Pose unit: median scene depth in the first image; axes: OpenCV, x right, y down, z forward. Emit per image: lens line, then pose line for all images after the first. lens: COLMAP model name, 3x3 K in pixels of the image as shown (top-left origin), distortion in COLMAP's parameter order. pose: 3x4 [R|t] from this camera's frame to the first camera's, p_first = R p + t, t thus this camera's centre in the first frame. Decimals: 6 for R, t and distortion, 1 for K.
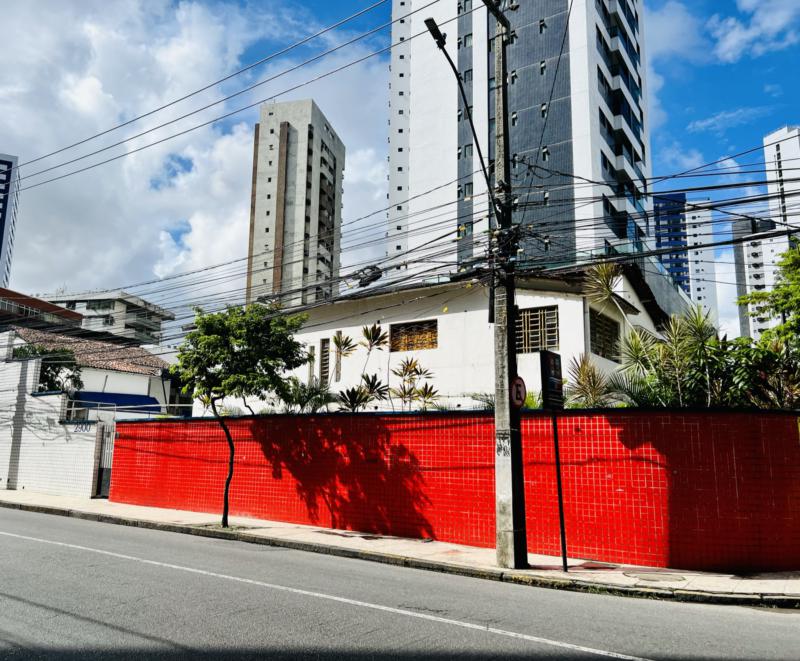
lens RADIAL K [[604.5, 0, 401.1], [0, 604.5, 331.1], [0, 0, 1]] dist [0.027783, -0.009050]
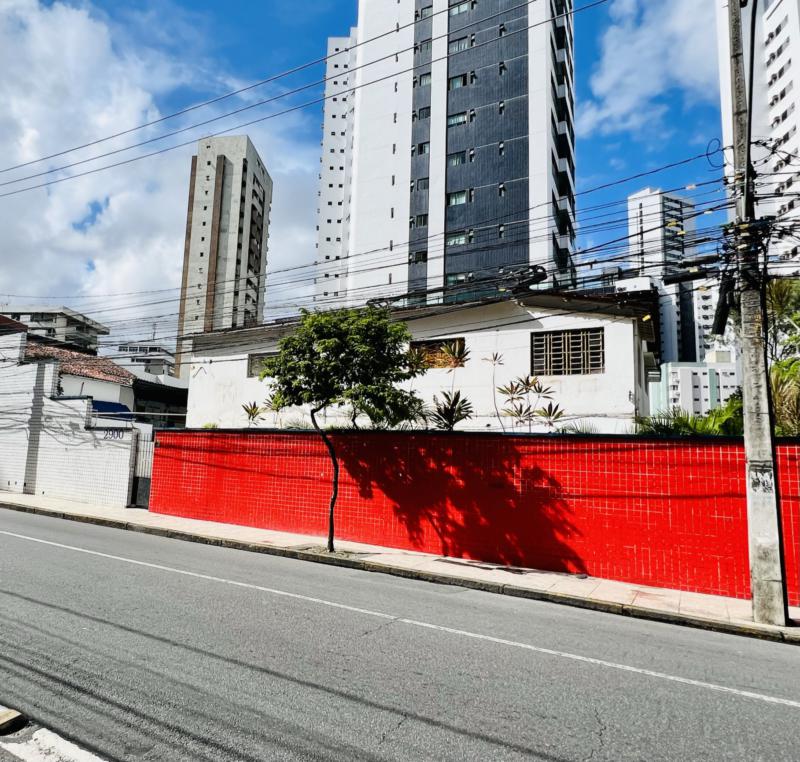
lens RADIAL K [[576.4, 0, 398.7], [0, 576.4, 377.8], [0, 0, 1]] dist [-0.003905, 0.004682]
pose [[0.998108, 0.037750, 0.048537, -0.223882], [-0.039953, 0.998176, 0.045252, 0.018771], [-0.046740, -0.047106, 0.997796, 0.137136]]
